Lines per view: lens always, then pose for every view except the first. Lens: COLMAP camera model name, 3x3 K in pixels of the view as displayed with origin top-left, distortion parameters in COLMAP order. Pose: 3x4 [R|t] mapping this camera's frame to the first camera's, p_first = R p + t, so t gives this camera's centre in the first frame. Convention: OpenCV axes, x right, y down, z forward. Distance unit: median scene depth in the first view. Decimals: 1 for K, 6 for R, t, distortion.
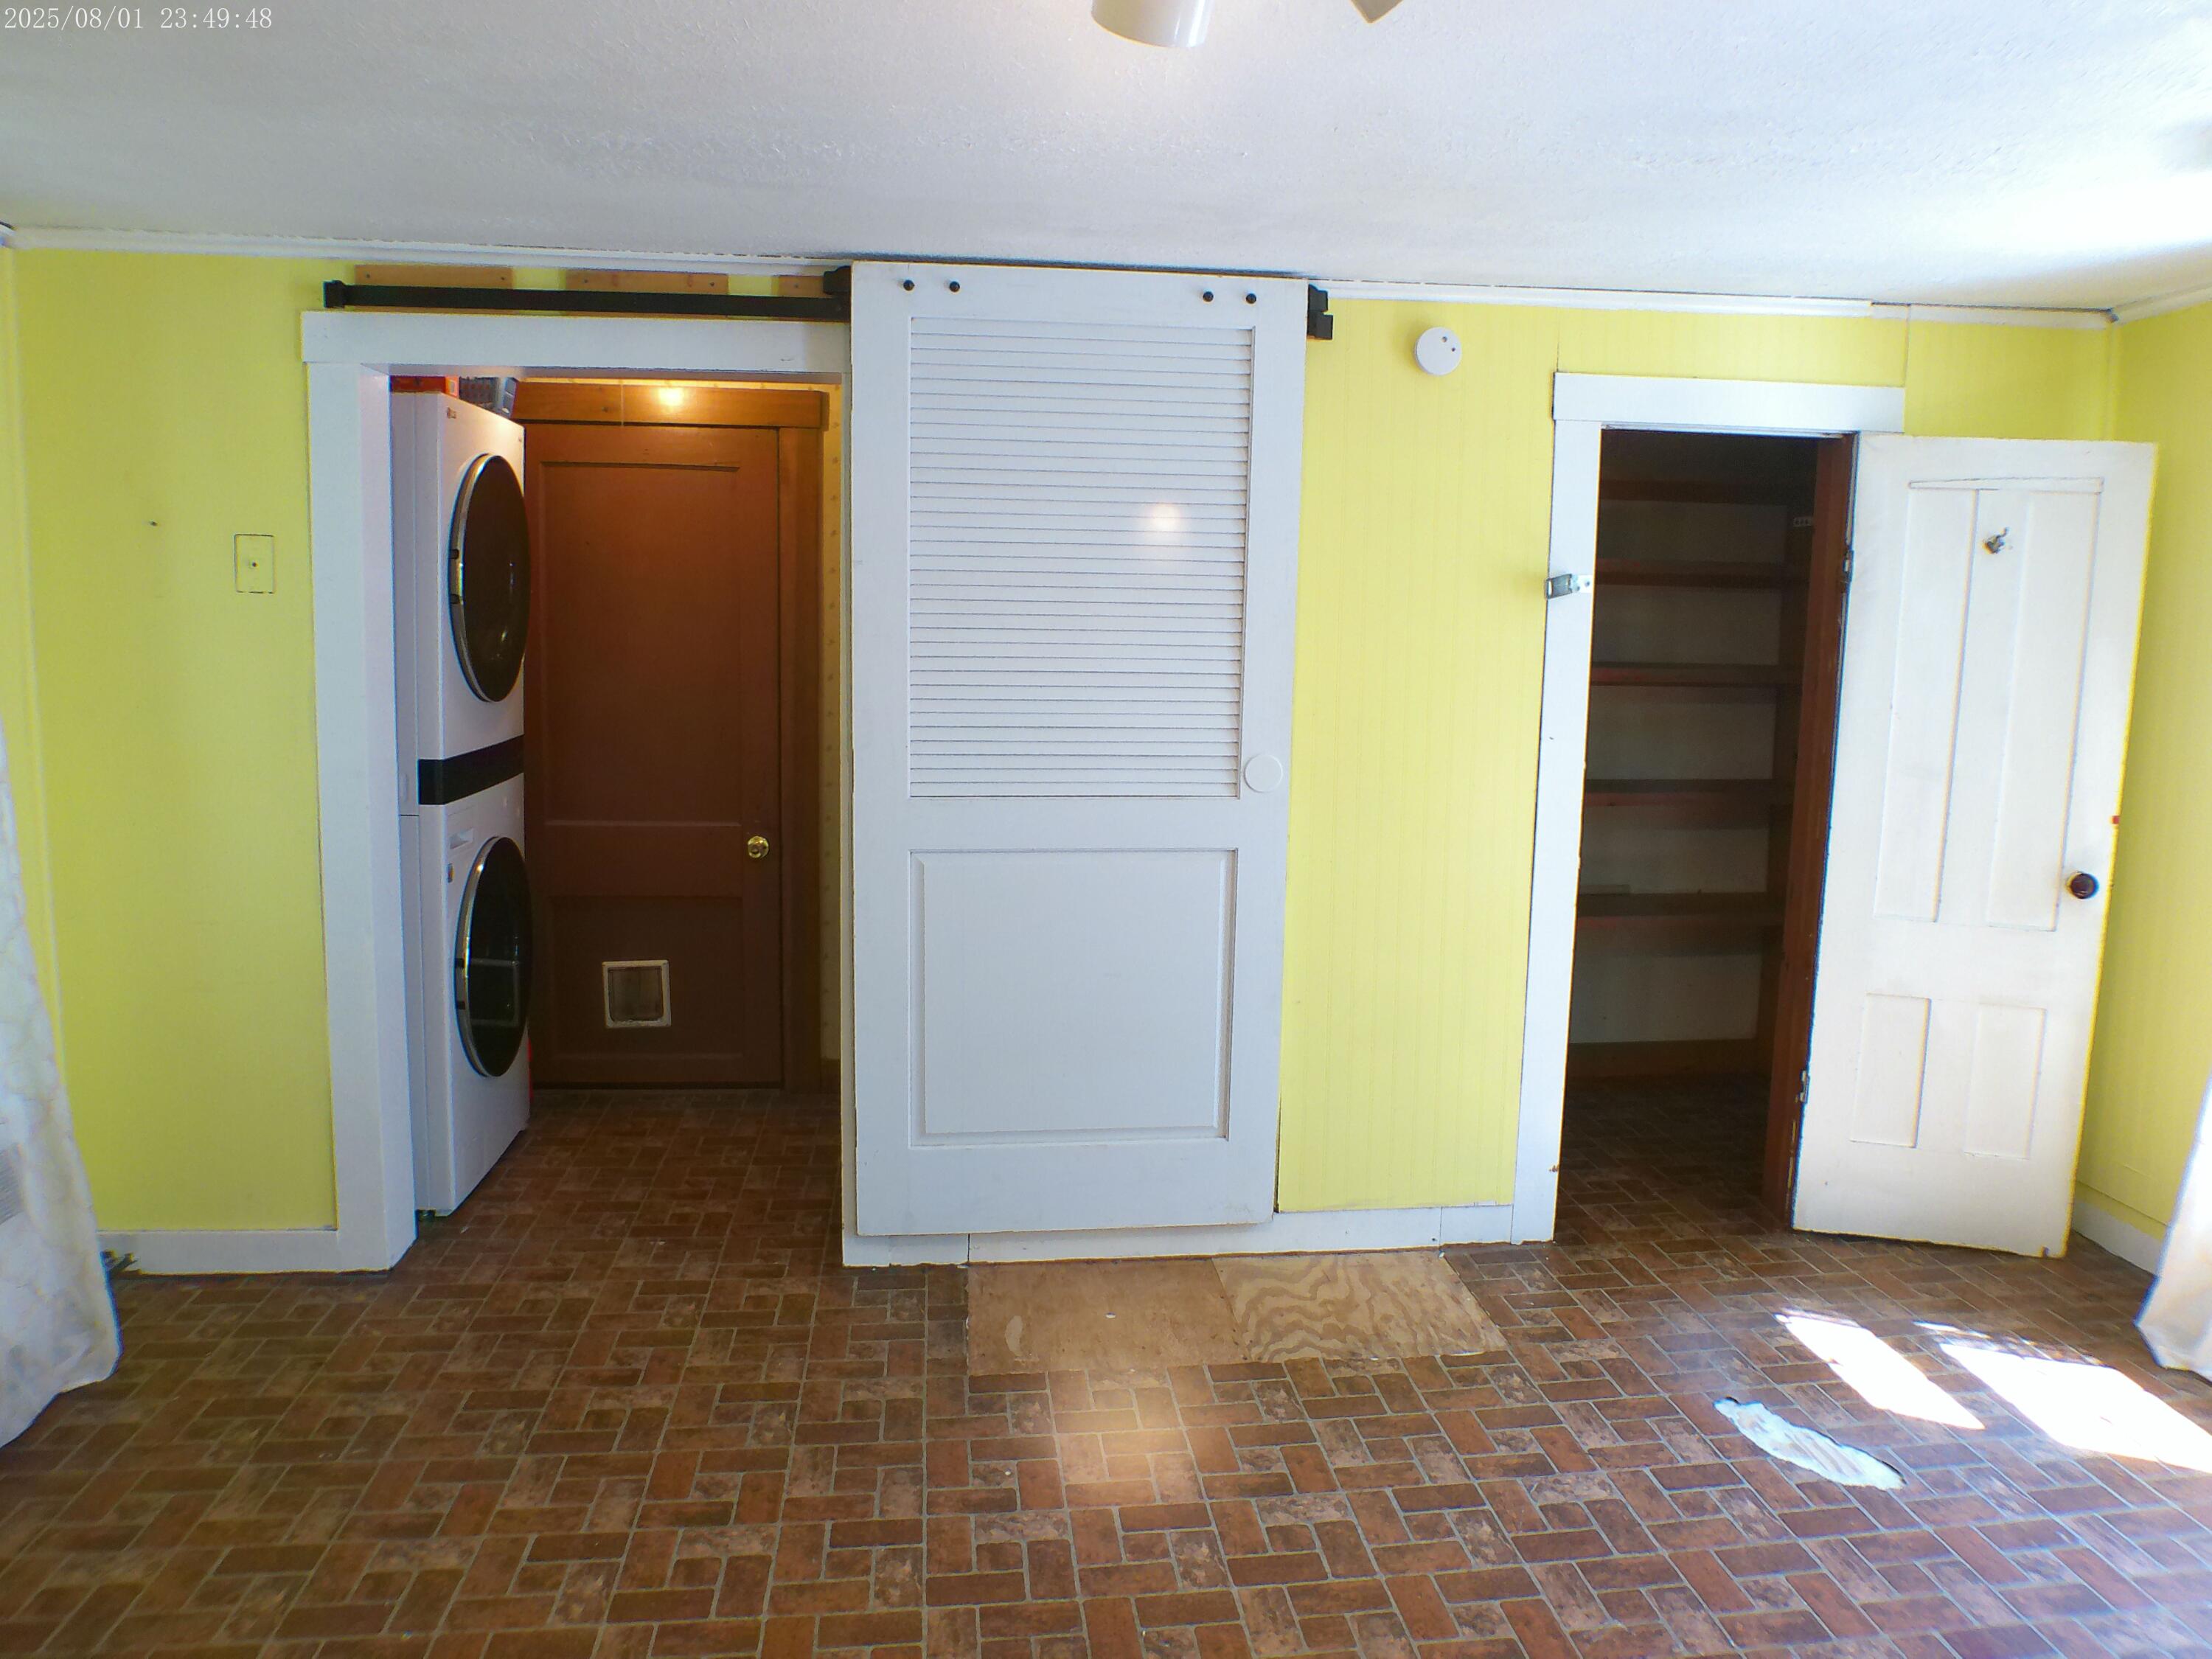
lens RADIAL K [[1600.8, 0, 1134.8], [0, 1600.8, 787.8], [0, 0, 1]] dist [-0.044166, 0.034194]
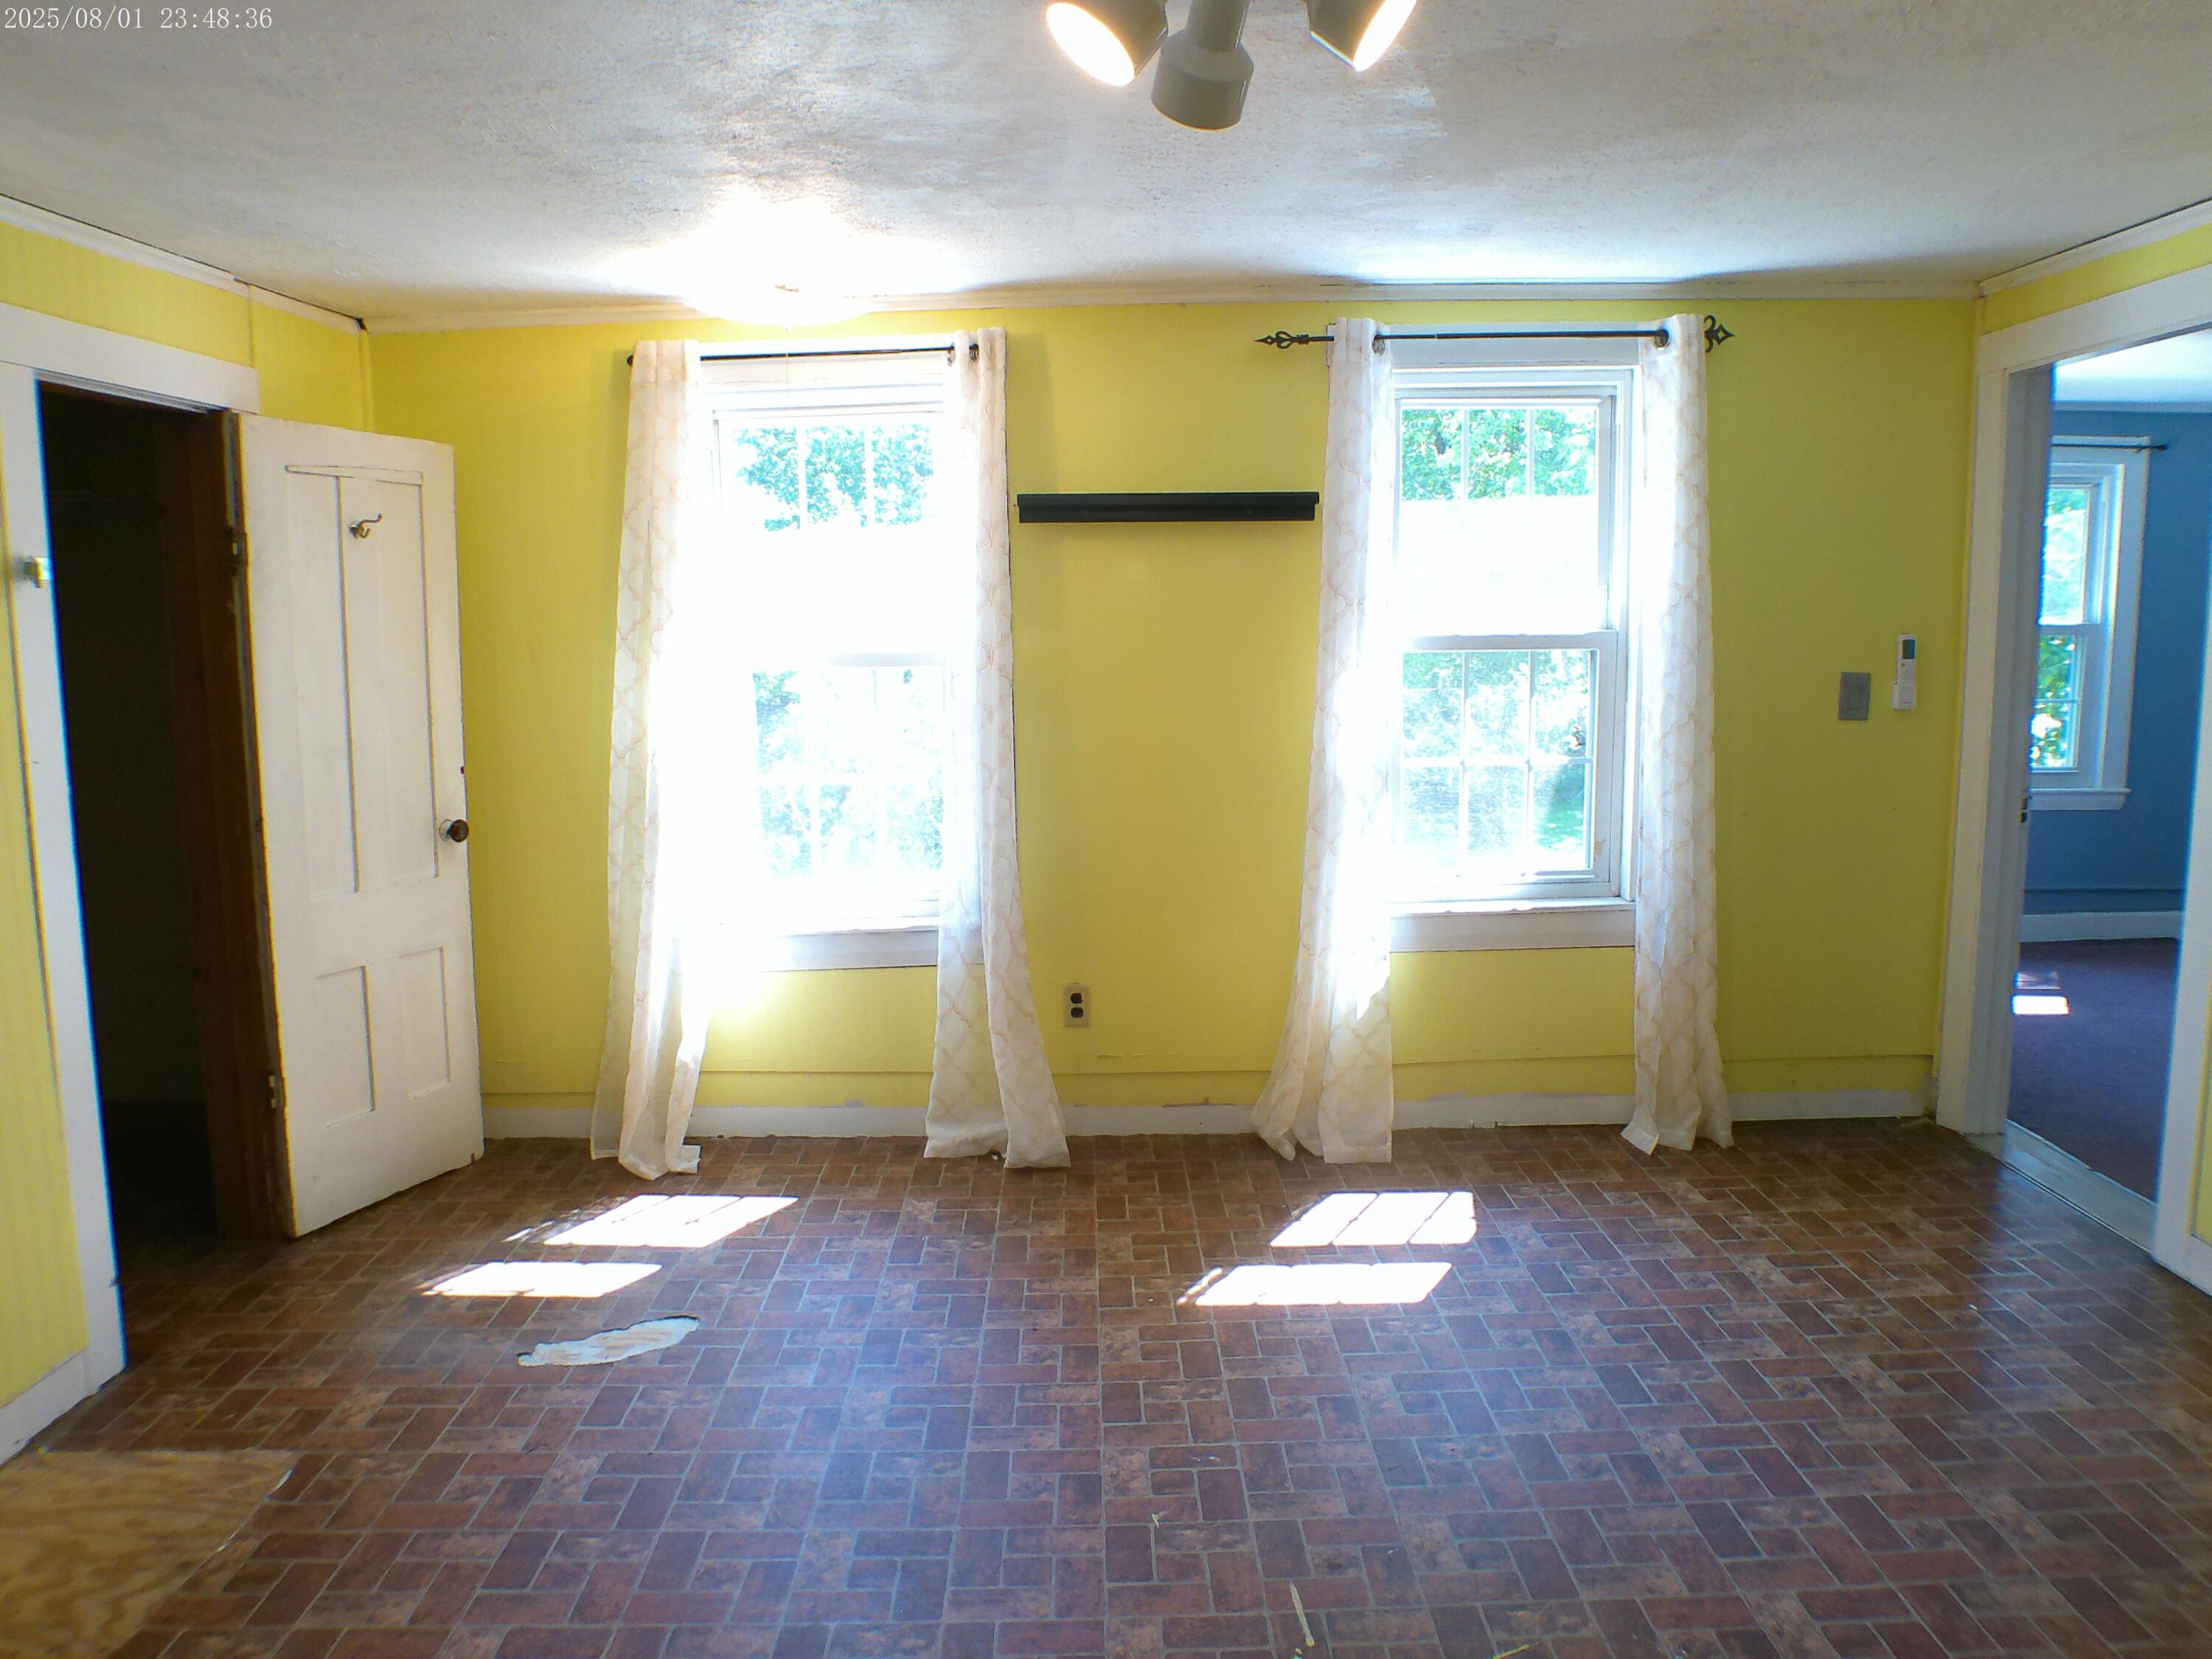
lens RADIAL K [[1600.8, 0, 1134.8], [0, 1600.8, 787.8], [0, 0, 1]] dist [-0.044166, 0.034194]
pose [[0.122920, -0.138658, 0.982682, -0.466099], [0.129305, 0.983988, 0.122668, -0.046731], [-0.983957, 0.111988, 0.138881, 0.362082]]
